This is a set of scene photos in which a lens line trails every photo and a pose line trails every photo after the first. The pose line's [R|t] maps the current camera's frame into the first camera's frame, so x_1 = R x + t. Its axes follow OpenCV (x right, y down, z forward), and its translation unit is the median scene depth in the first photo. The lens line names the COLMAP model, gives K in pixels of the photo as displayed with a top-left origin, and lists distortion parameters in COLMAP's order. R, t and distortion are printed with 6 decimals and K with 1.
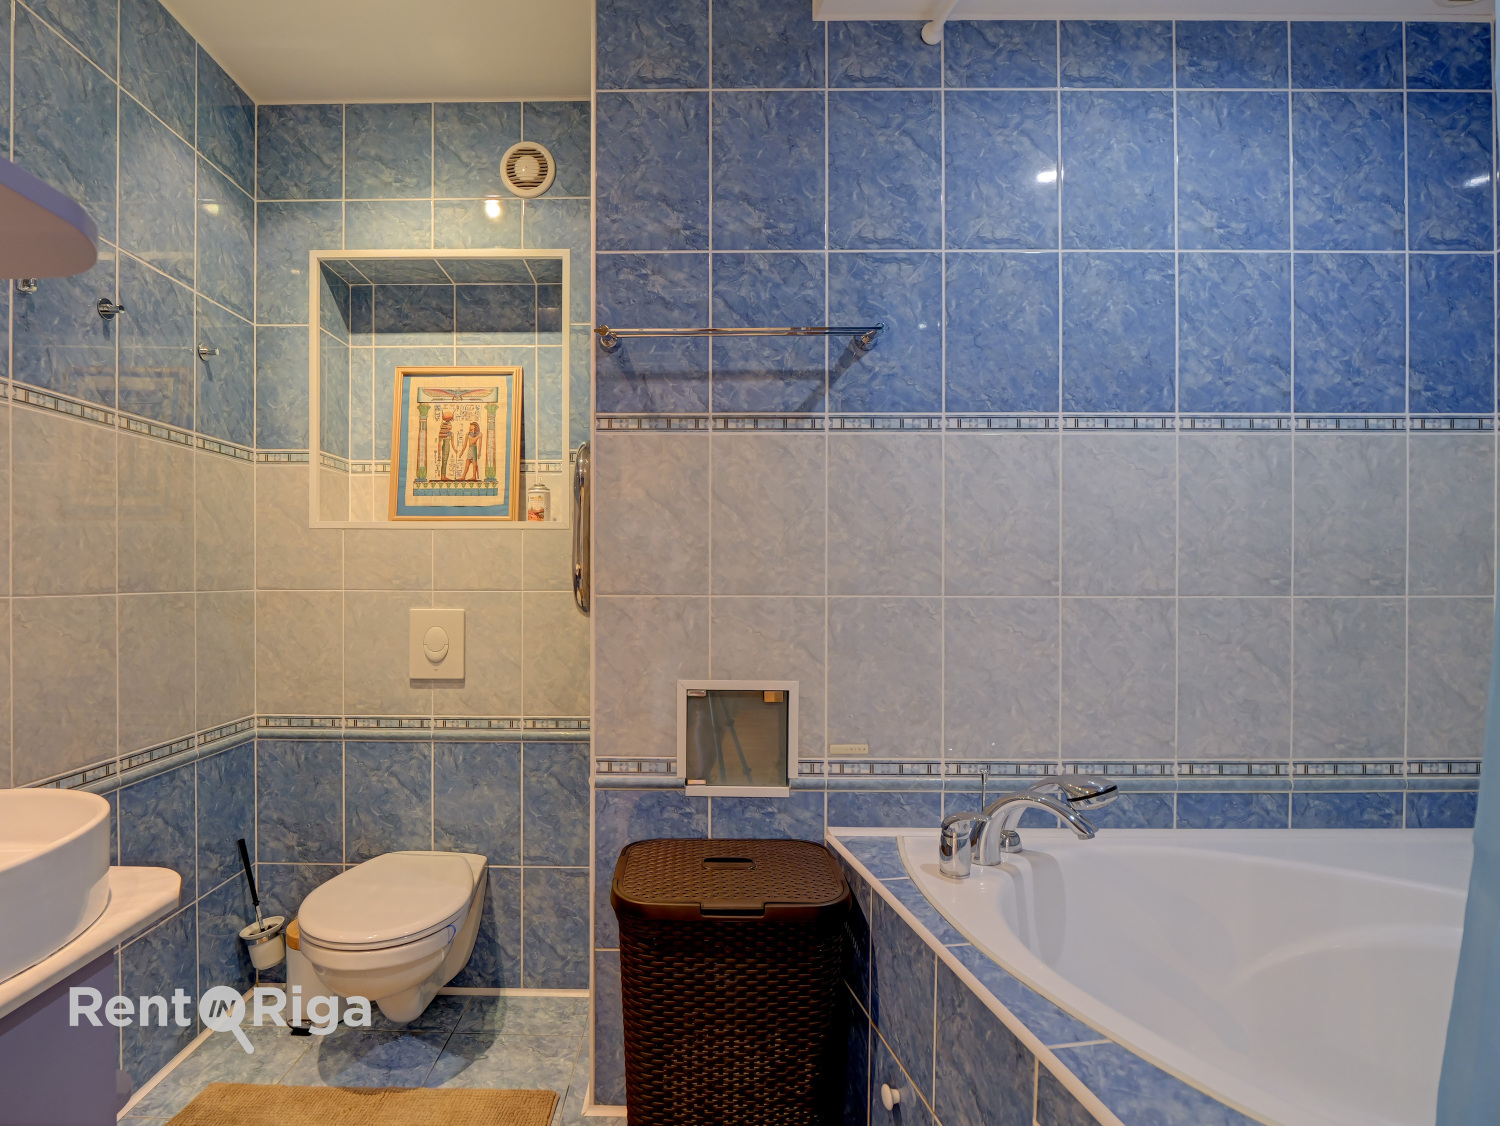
lens RADIAL K [[1021.8, 0, 750.0], [0, 1021.8, 563.0], [0, 0, 1]] dist [-0.025254, 0.000893]
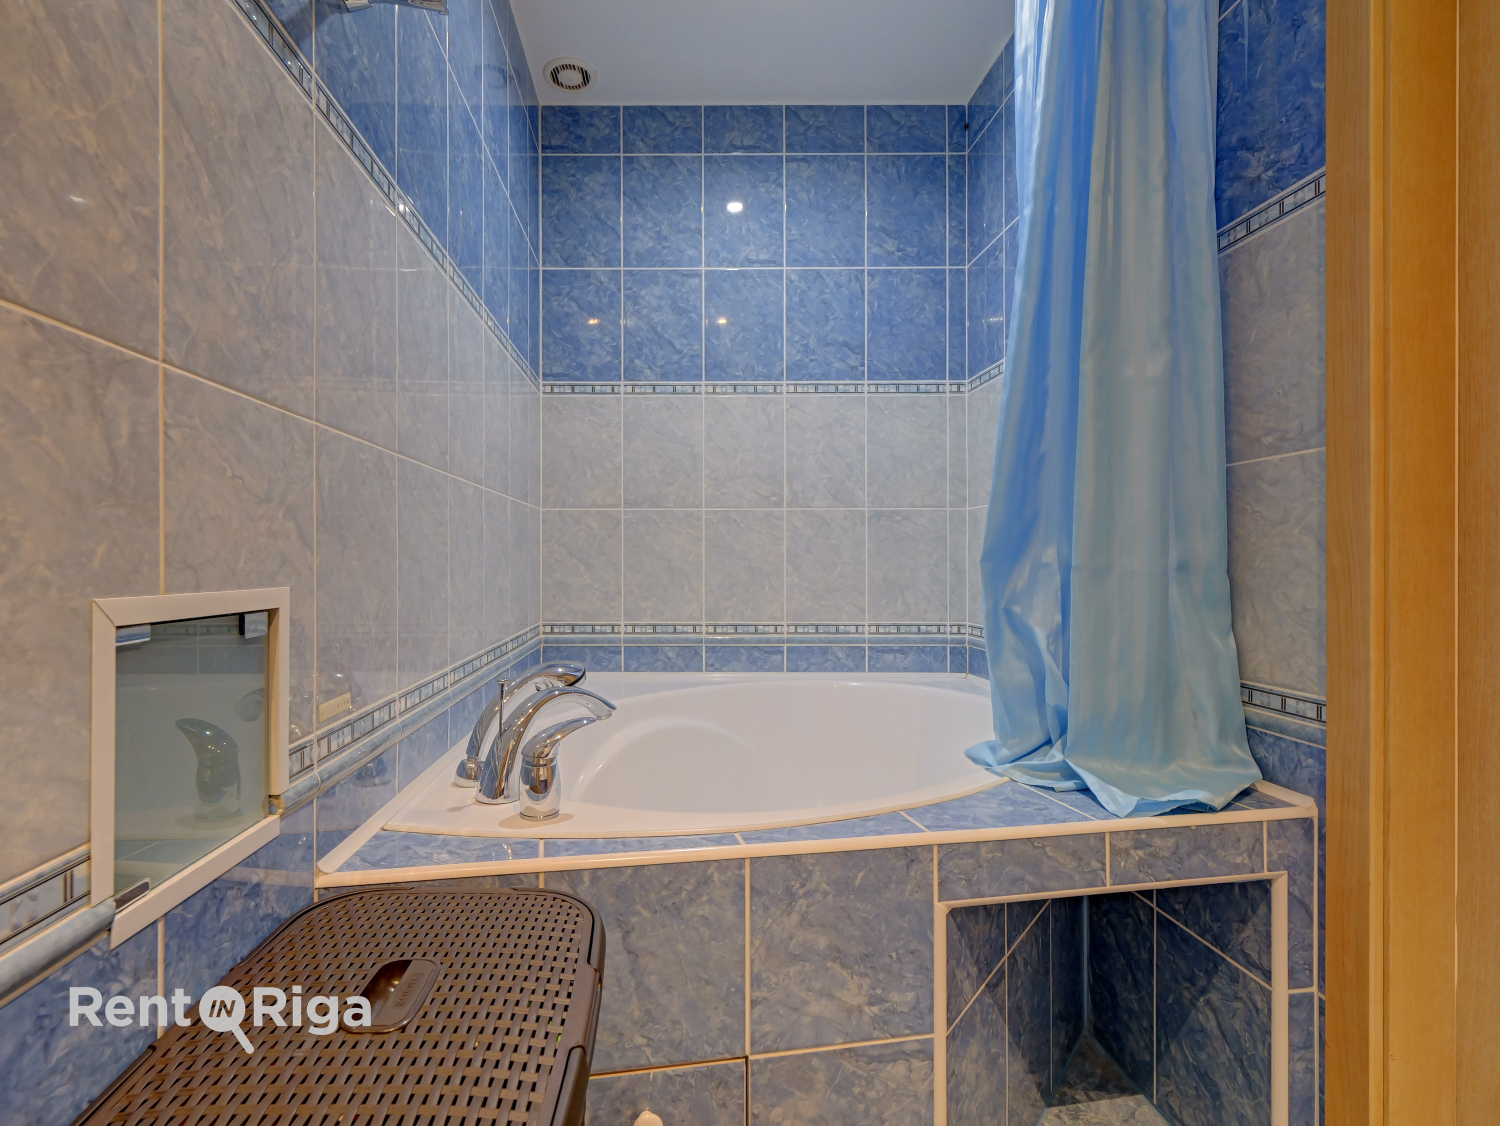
lens RADIAL K [[710.7, 0, 744.8], [0, 710.7, 483.6], [0, 0, 1]] dist [0.016081, -0.000032]
pose [[0.999953, -0.001932, 0.009469, 0.239000], [0.001962, 0.999993, -0.003203, 0.000127], [-0.009463, 0.003222, 0.999950, -0.003727]]
